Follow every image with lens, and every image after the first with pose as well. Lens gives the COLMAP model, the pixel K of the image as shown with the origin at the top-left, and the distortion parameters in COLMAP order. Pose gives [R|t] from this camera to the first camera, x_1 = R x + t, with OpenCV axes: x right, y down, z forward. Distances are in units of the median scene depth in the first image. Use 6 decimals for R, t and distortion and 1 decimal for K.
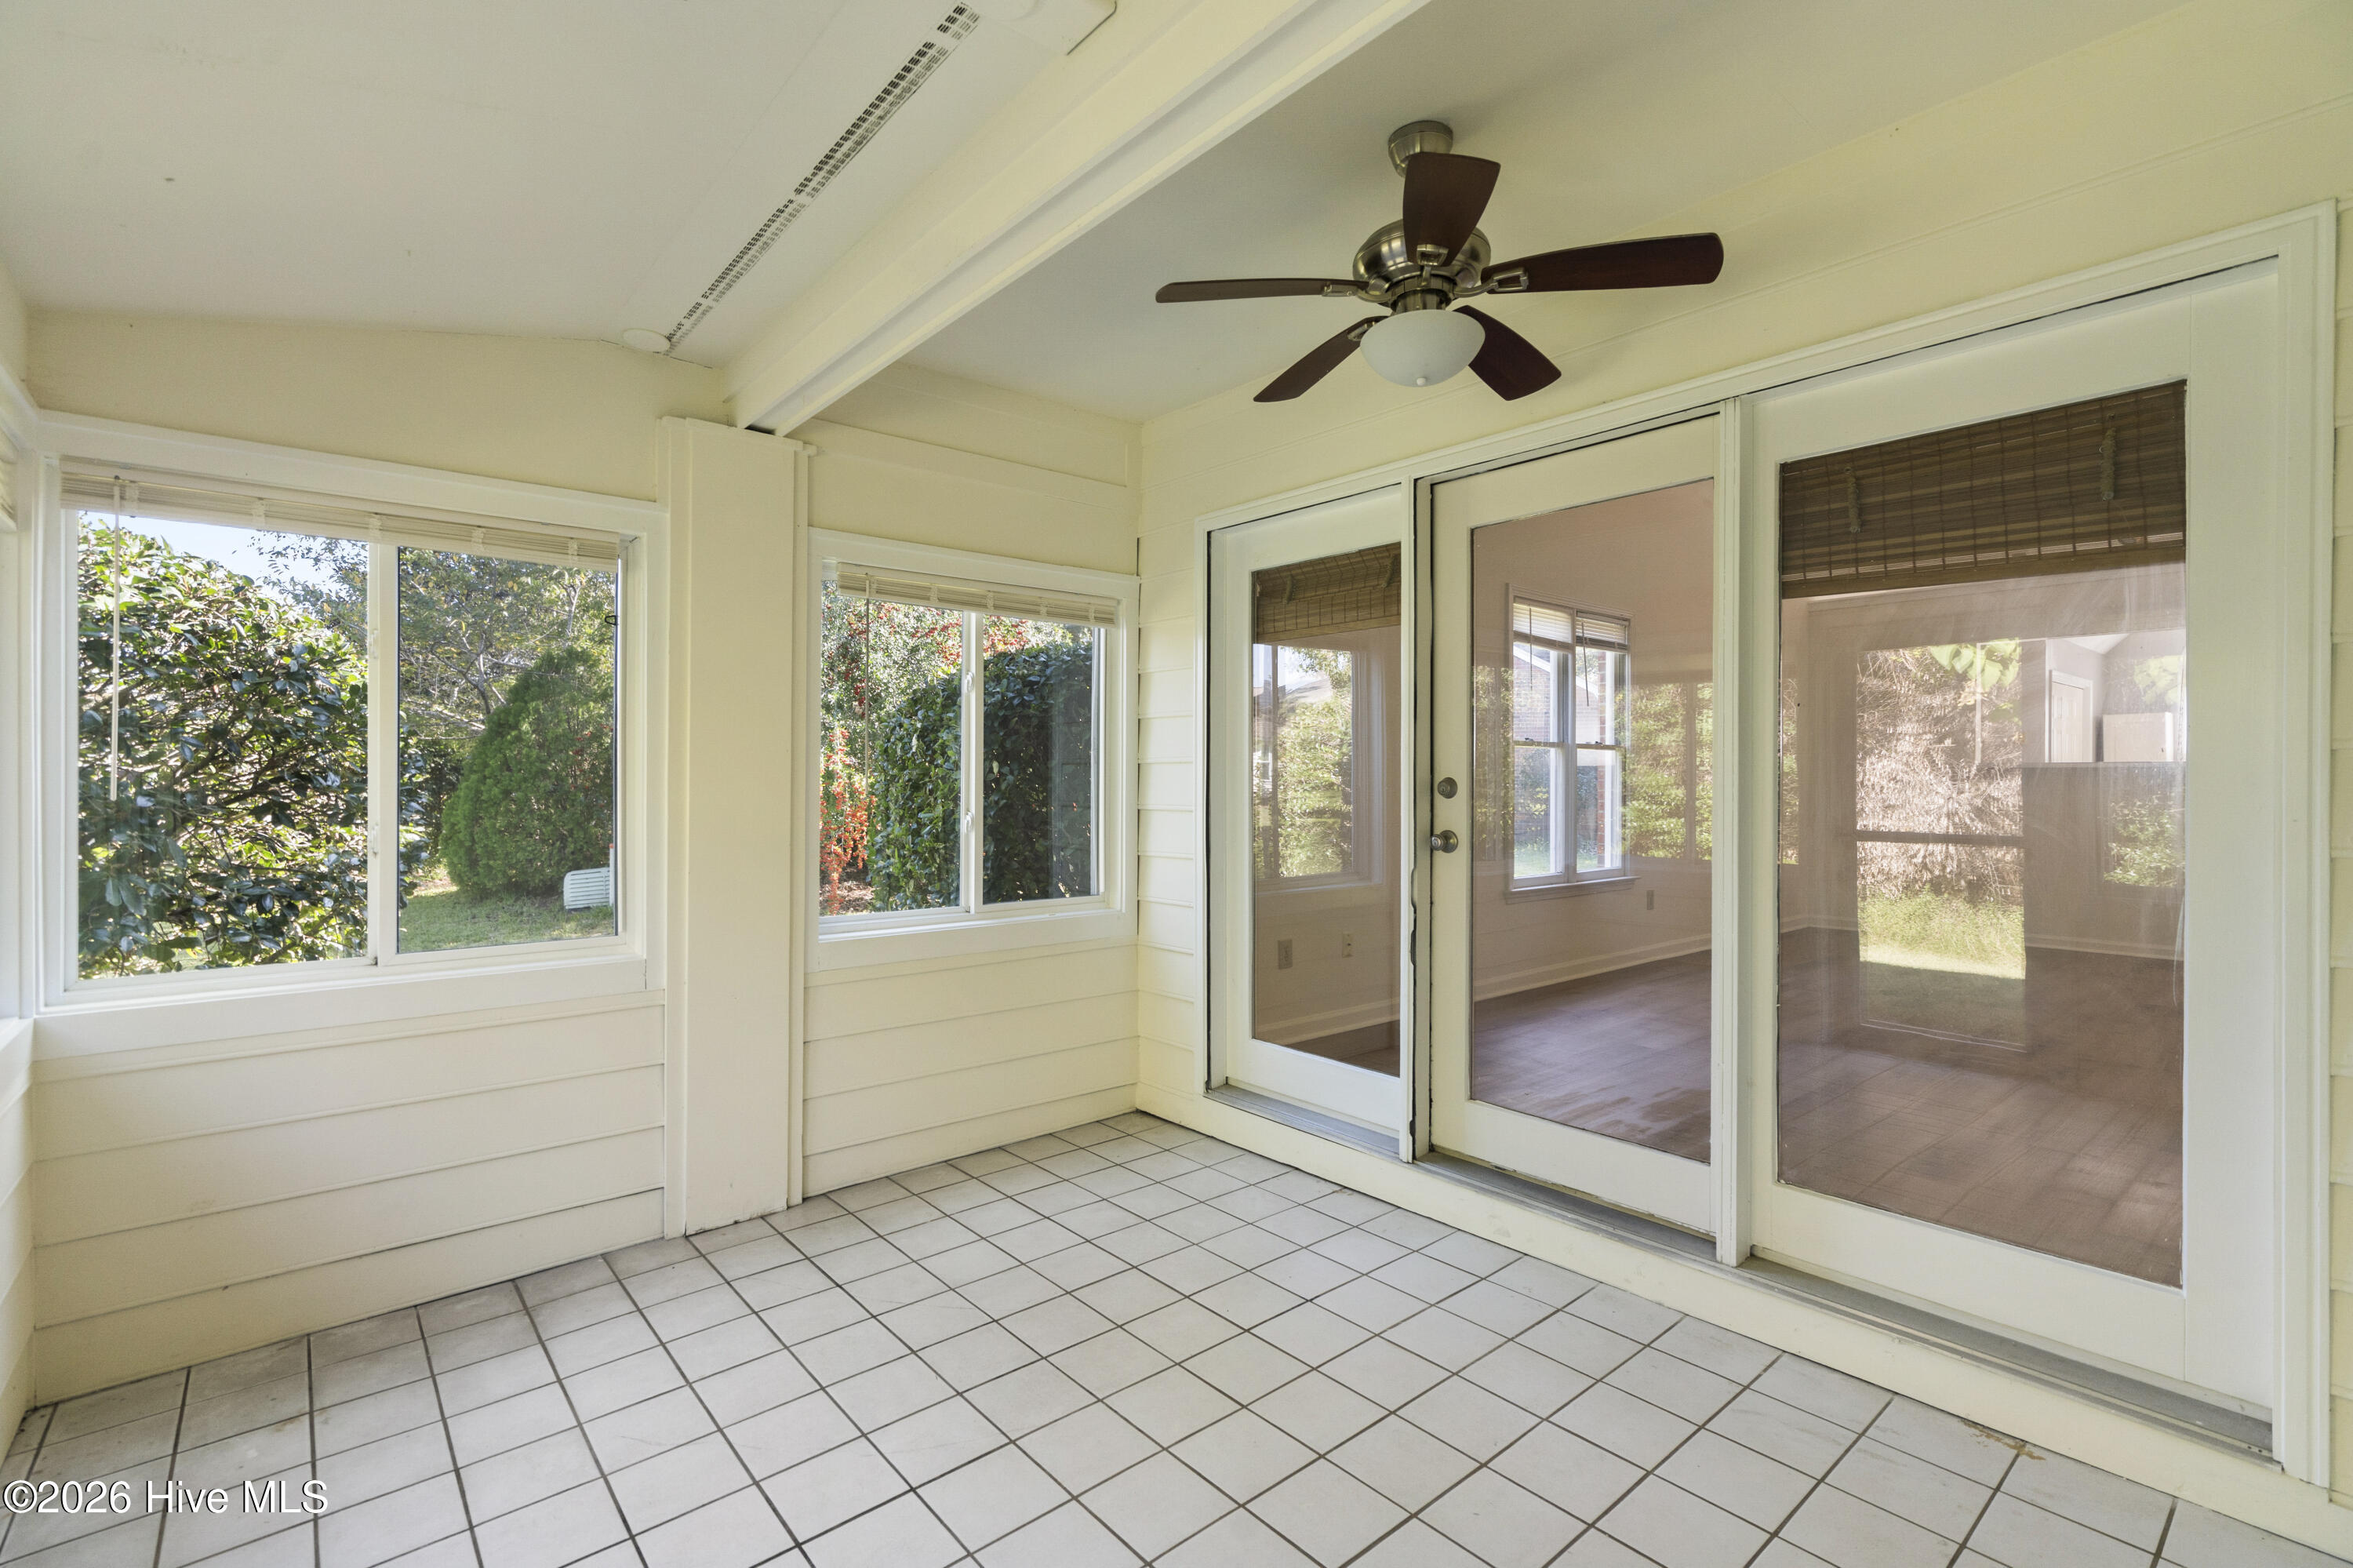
lens RADIAL K [[1093.7, 0, 1170.6], [0, 1093.7, 775.7], [0, 0, 1]] dist [0.000483, 0.000076]
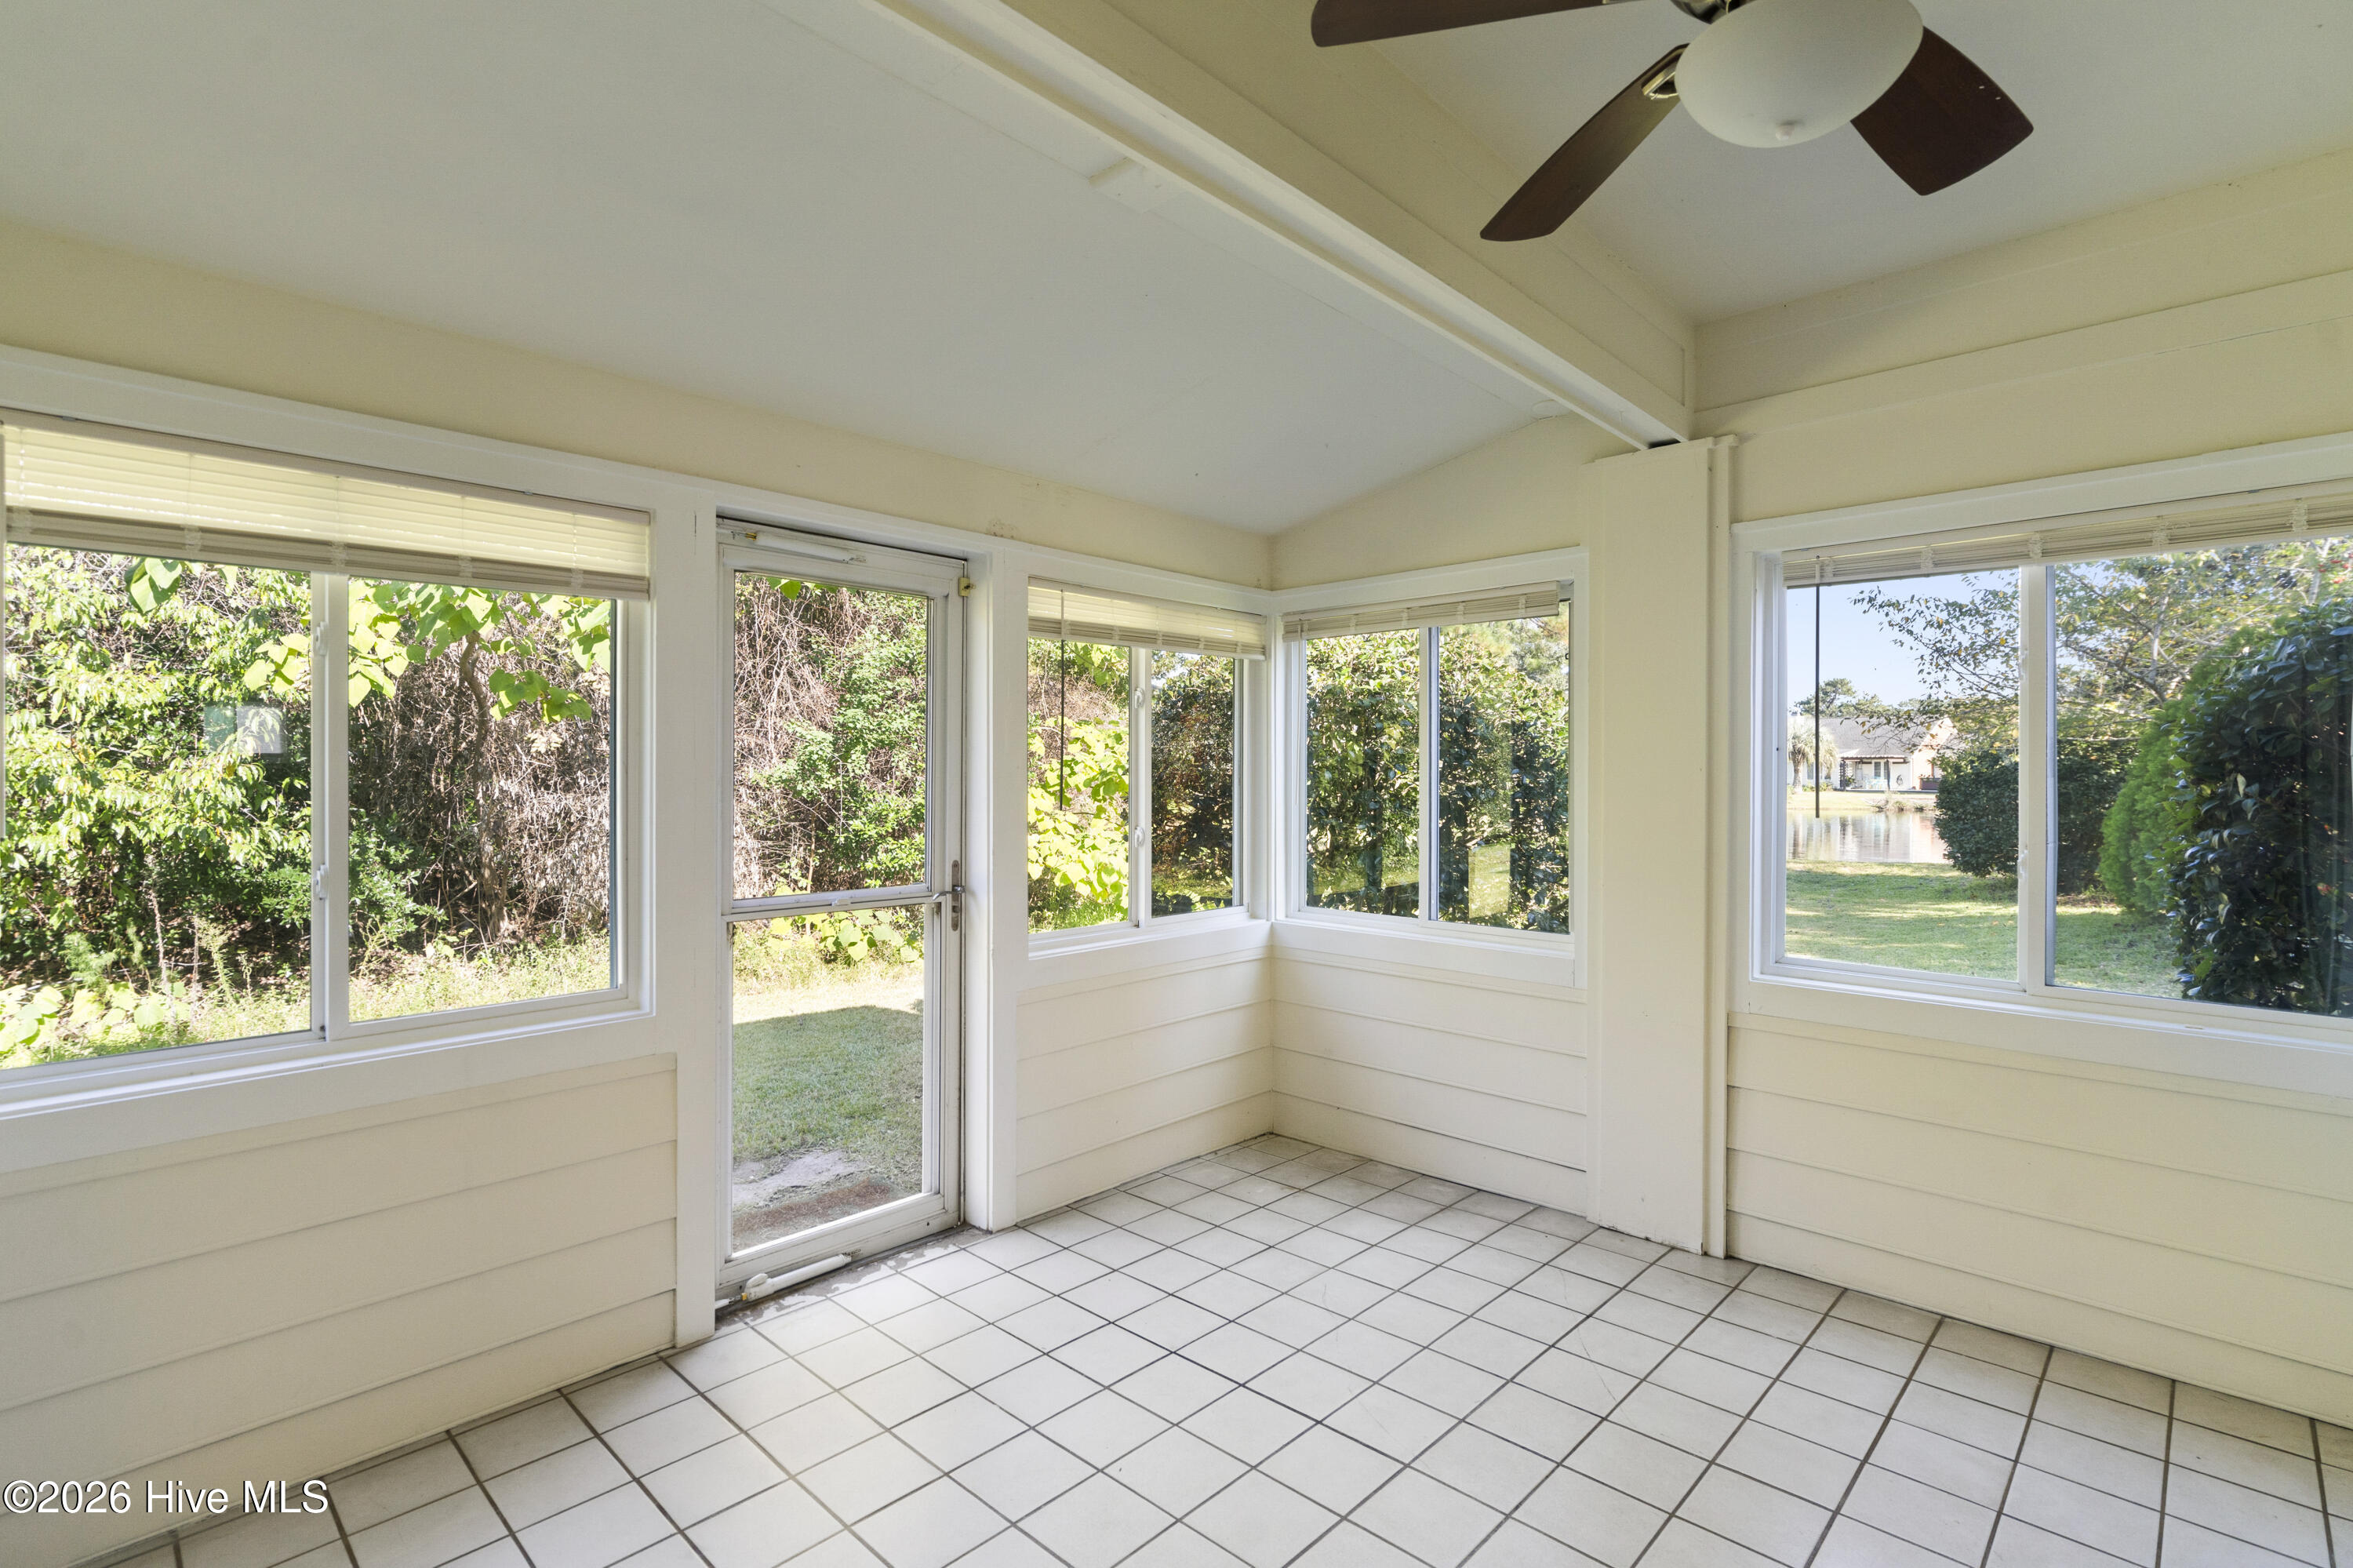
lens RADIAL K [[1106.5, 0, 1166.1], [0, 1106.5, 773.8], [0, 0, 1]] dist [0.000618, 0.001095]
pose [[0.086107, -0.002056, -0.996284, 0.647696], [0.000919, 0.999998, -0.001984, -0.019902], [0.996285, -0.000744, 0.086109, 0.527303]]
